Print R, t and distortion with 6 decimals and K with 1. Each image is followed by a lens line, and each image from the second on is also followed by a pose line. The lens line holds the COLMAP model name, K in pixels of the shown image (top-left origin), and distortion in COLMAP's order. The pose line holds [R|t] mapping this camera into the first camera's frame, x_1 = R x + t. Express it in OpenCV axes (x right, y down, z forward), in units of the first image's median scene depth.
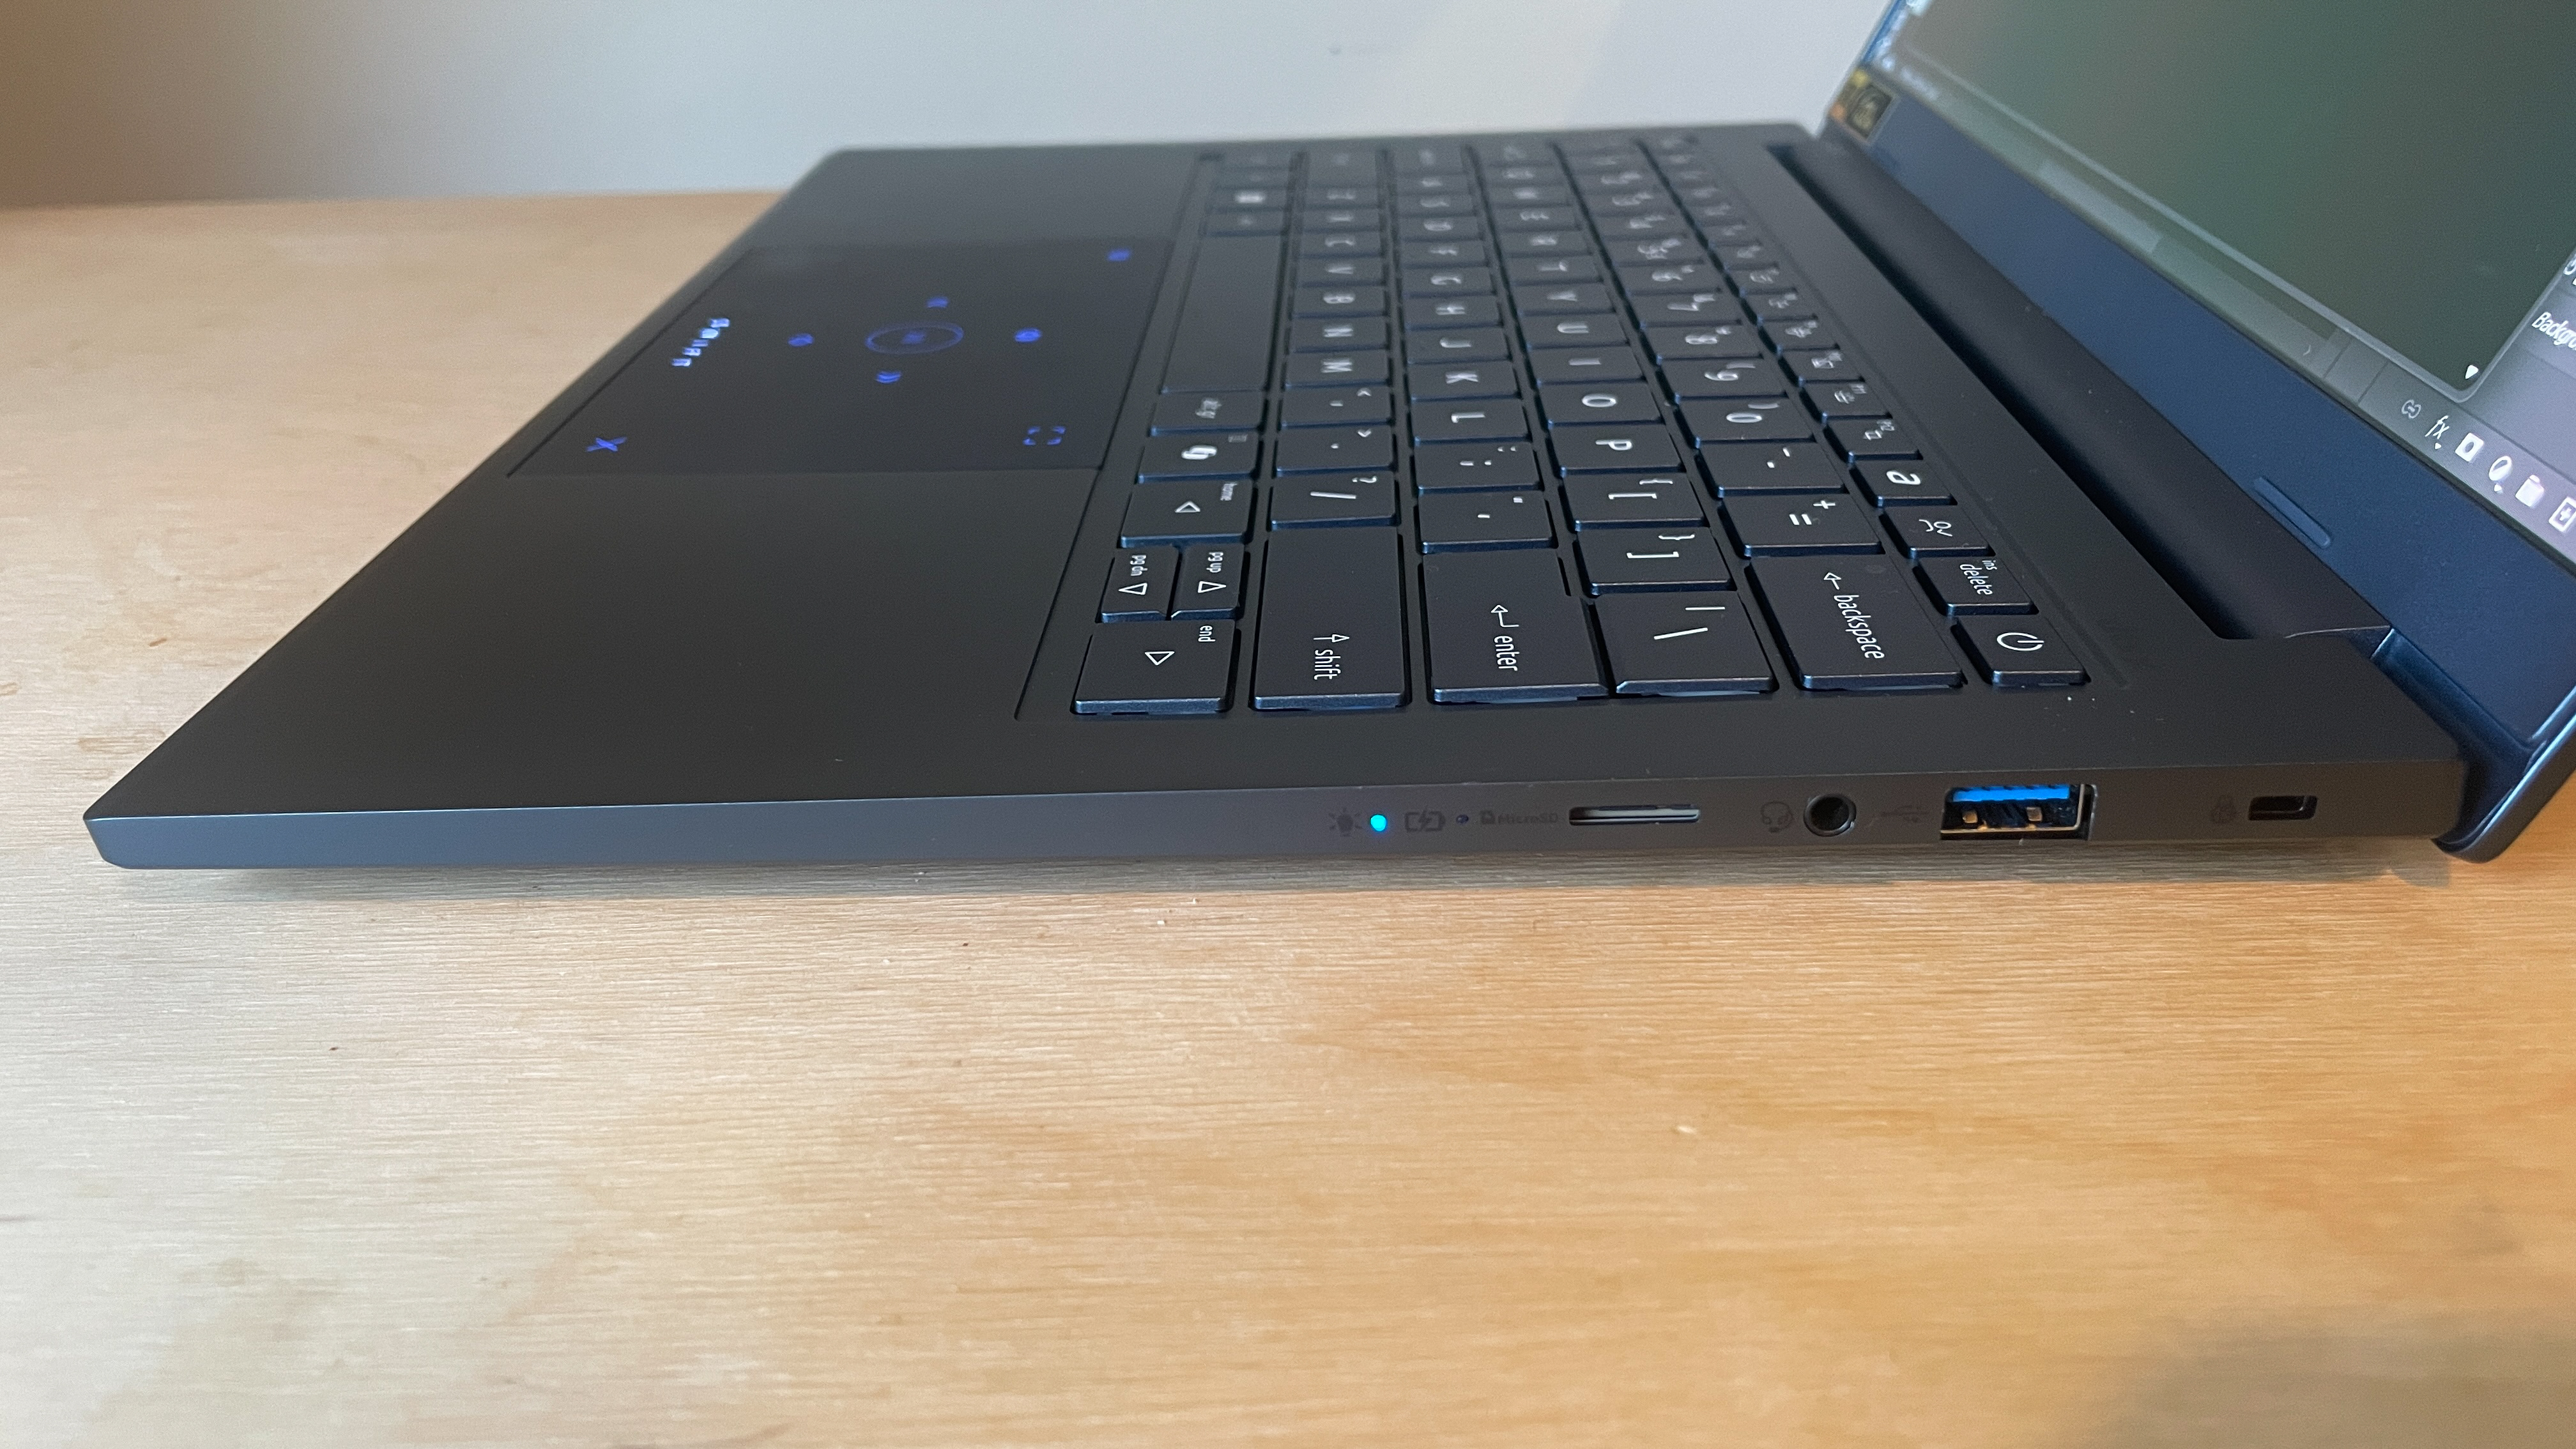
lens RADIAL K [[1951.3, 0, 1288.0], [0, 1951.3, 724.5], [0, 0, 1]] dist [0.135124, -0.007602]
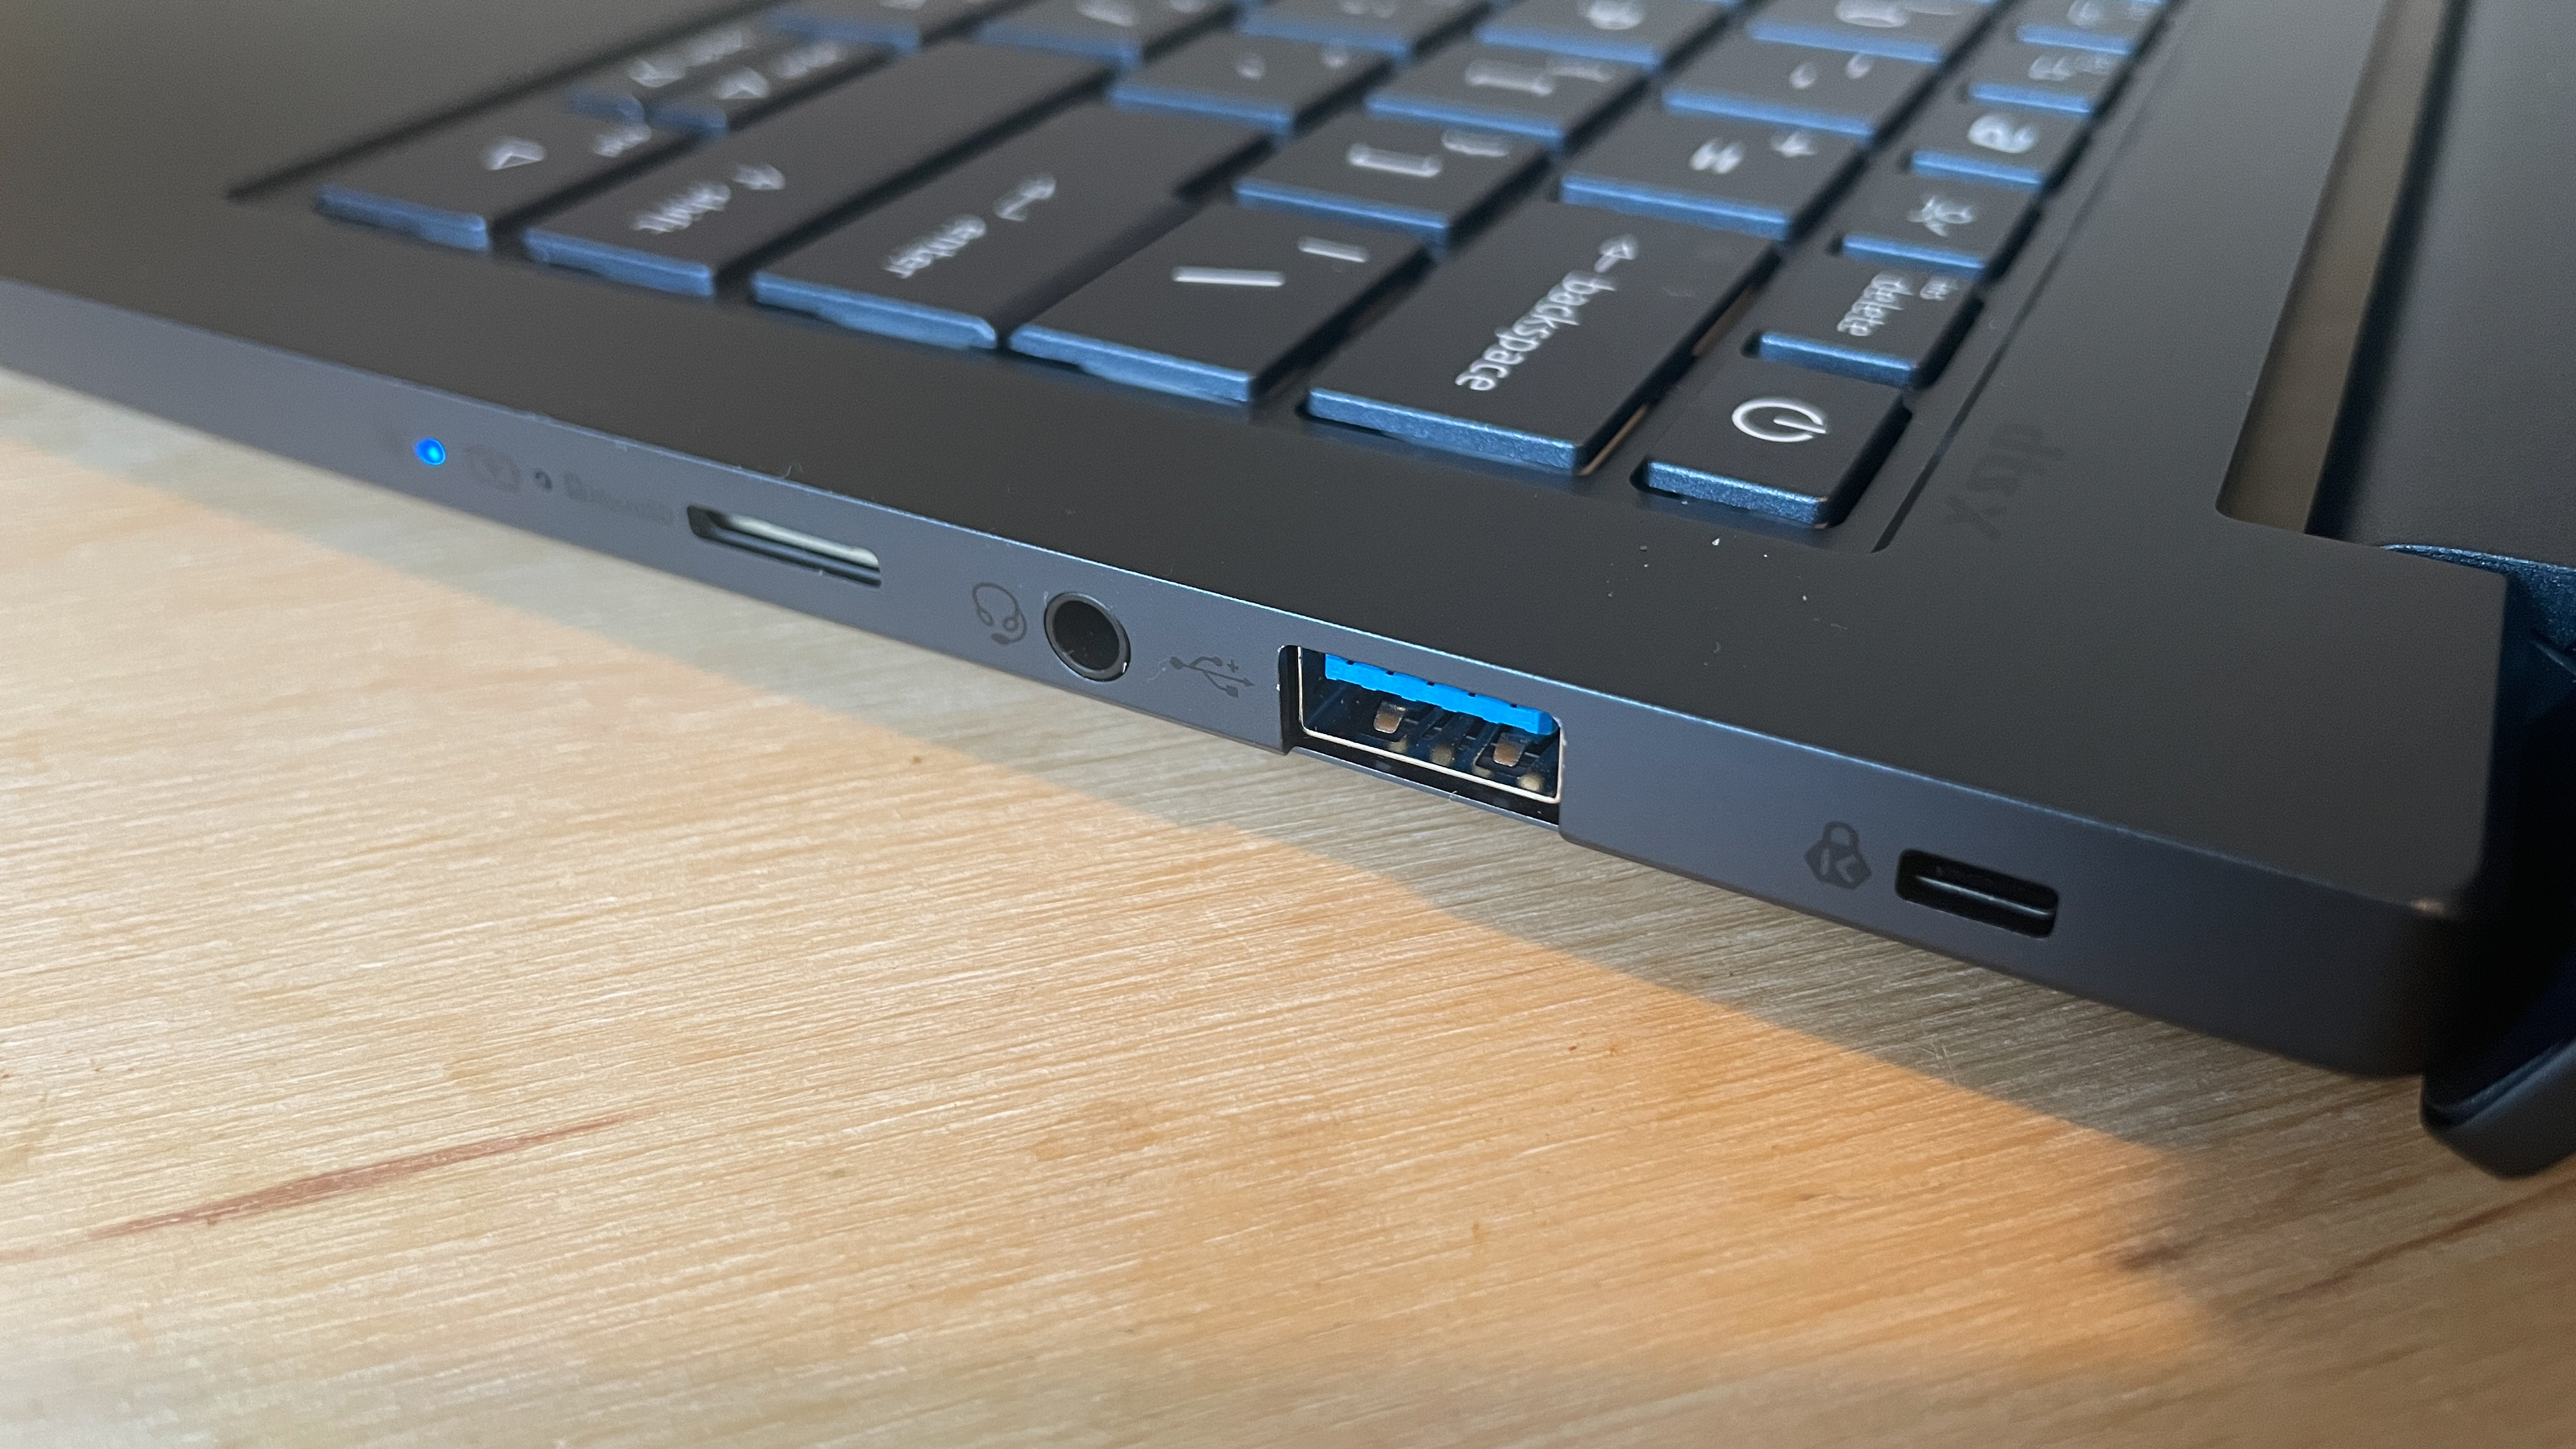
lens RADIAL K [[1994.8, 0, 1288.0], [0, 1994.8, 724.5], [0, 0, 1]] dist [0.048698, -0.004893]
pose [[0.894313, 0.274828, -0.353091, 0.577234], [-0.227644, 0.958838, 0.169730, -0.033909], [0.385204, -0.071413, 0.920064, 0.650820]]
